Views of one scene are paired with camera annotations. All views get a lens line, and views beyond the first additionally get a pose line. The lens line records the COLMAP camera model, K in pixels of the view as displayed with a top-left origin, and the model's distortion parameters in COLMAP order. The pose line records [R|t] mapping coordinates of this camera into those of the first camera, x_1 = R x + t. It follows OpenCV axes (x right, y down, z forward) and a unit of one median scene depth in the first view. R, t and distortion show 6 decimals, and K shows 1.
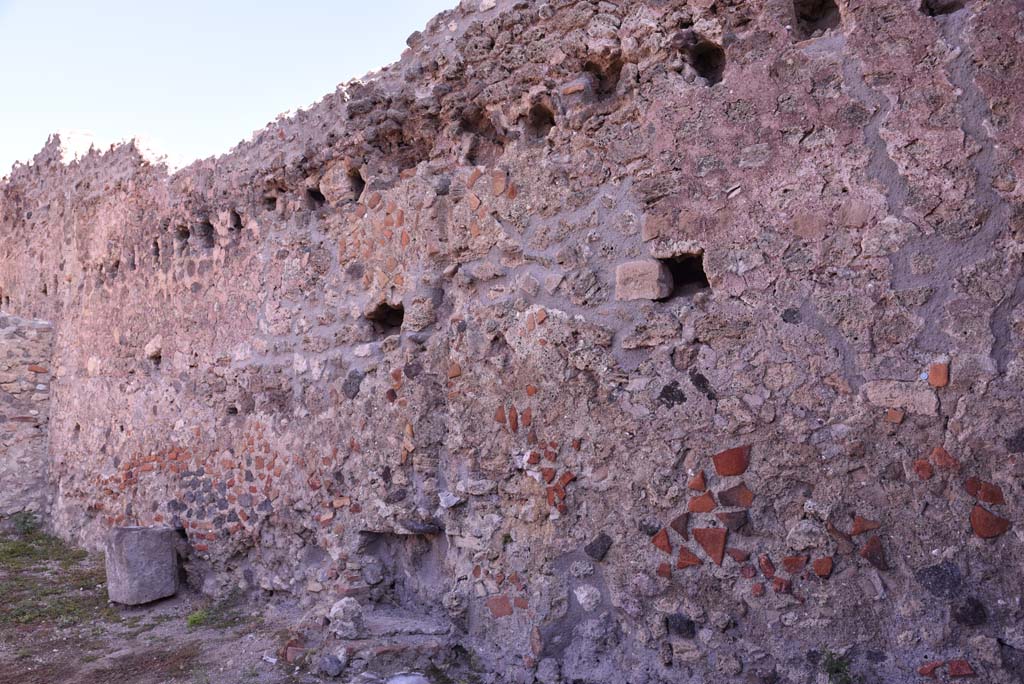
lens RADIAL K [[708.9, 0, 510.6], [0, 708.9, 350.0], [0, 0, 1]] dist [-0.132385, 0.098916]
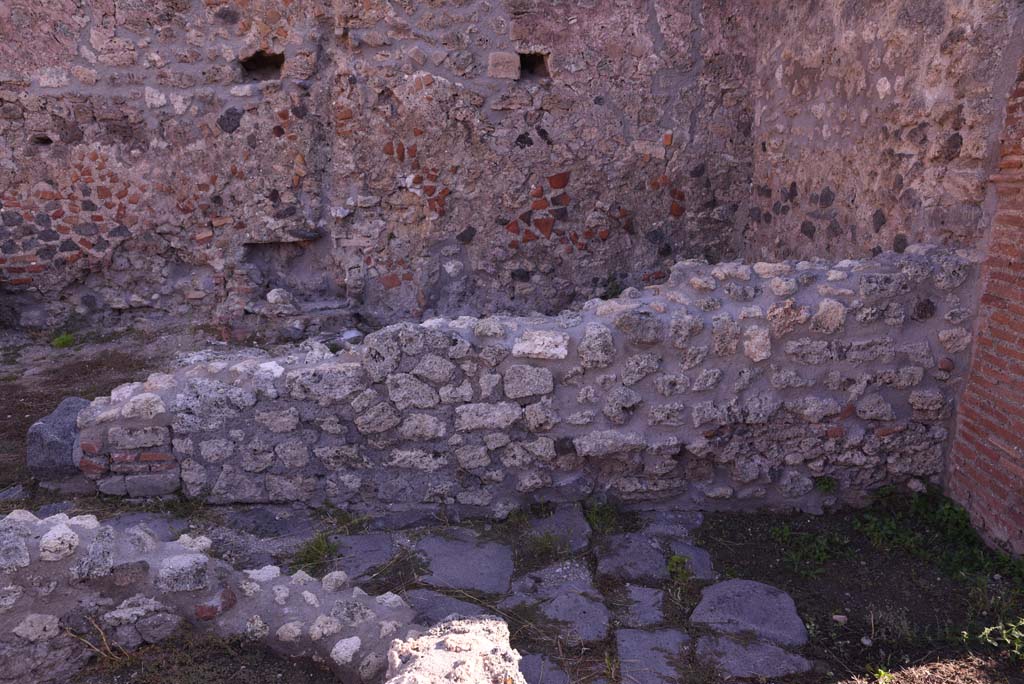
lens RADIAL K [[708.9, 0, 510.6], [0, 708.9, 350.0], [0, 0, 1]] dist [-0.132385, 0.098916]
pose [[0.770517, -0.135554, 0.622839, -0.765198], [-0.088294, 0.945009, 0.314899, 0.010522], [-0.631274, -0.297628, 0.716177, -0.275275]]
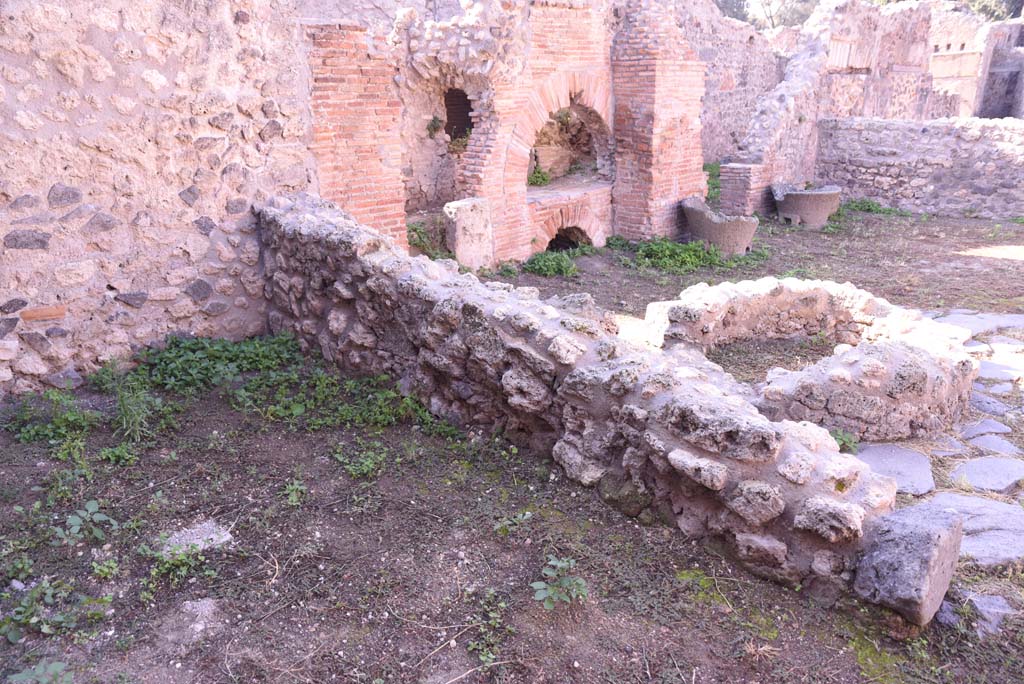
lens RADIAL K [[708.9, 0, 510.6], [0, 708.9, 350.0], [0, 0, 1]] dist [-0.132385, 0.098916]
pose [[-0.993534, 0.003152, 0.113491, -0.393654], [0.030149, 0.971050, 0.236967, 0.086827], [-0.109459, 0.238856, -0.964866, 1.179878]]
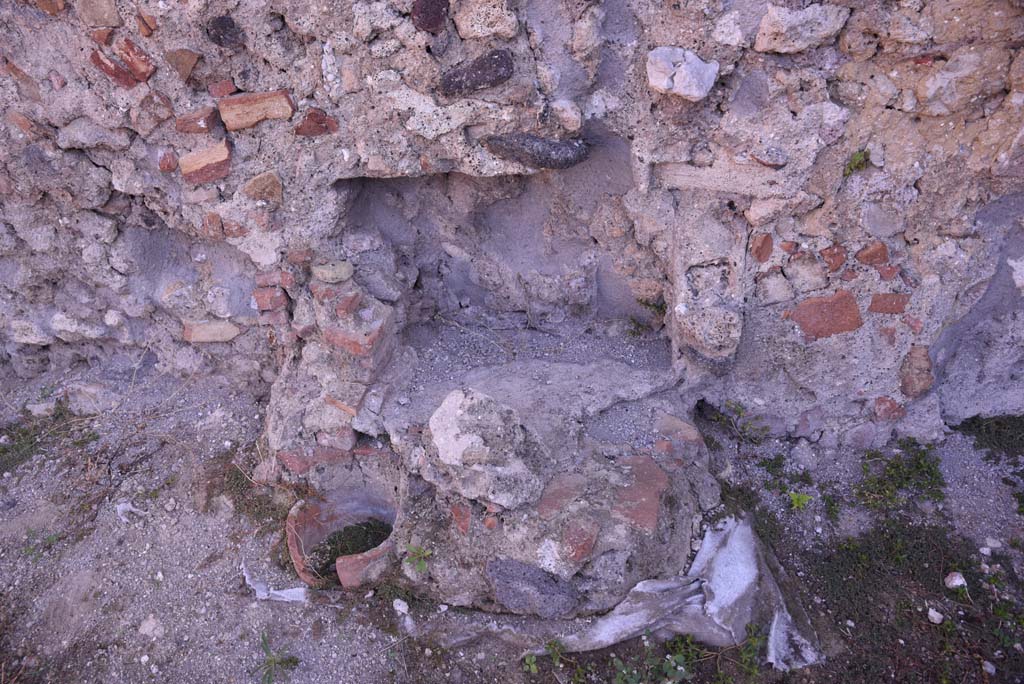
lens RADIAL K [[708.9, 0, 510.6], [0, 708.9, 350.0], [0, 0, 1]] dist [-0.132385, 0.098916]
pose [[0.865487, -0.295085, 0.404793, -0.369076], [-0.029957, 0.776144, 0.629843, 0.113224], [-0.500036, -0.557247, 0.662903, 0.791253]]
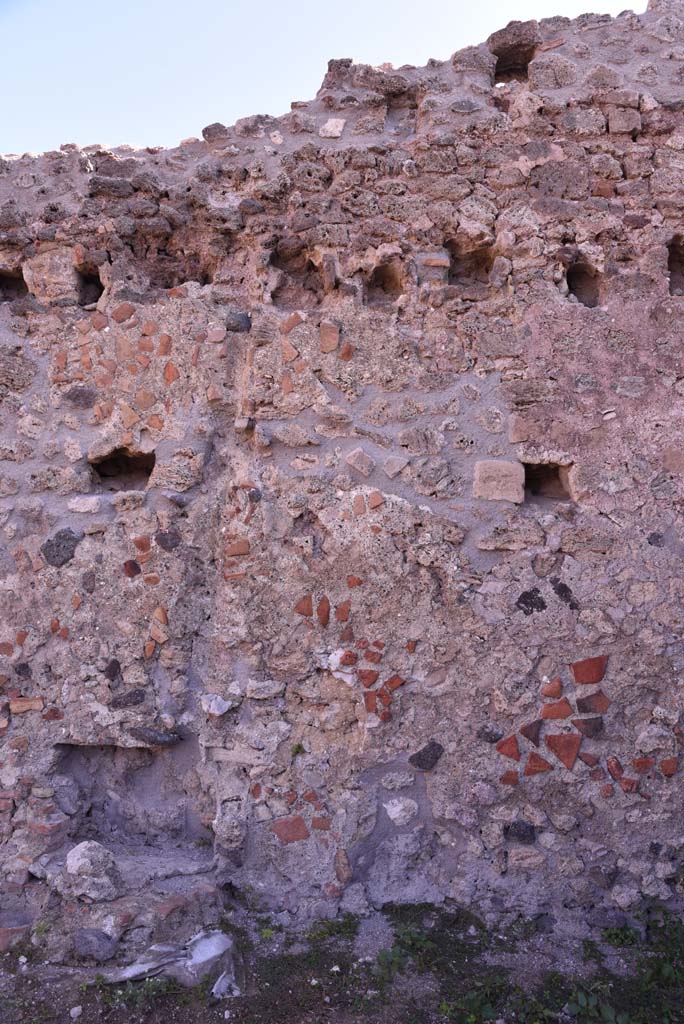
lens RADIAL K [[708.9, 0, 347.5], [0, 708.9, 515.4], [0, 0, 1]] dist [-0.132385, 0.098916]
pose [[0.828118, 0.115615, 0.548502, -0.463113], [-0.116659, 0.992620, -0.033098, 0.004967], [-0.548281, -0.036579, 0.835494, 0.266564]]
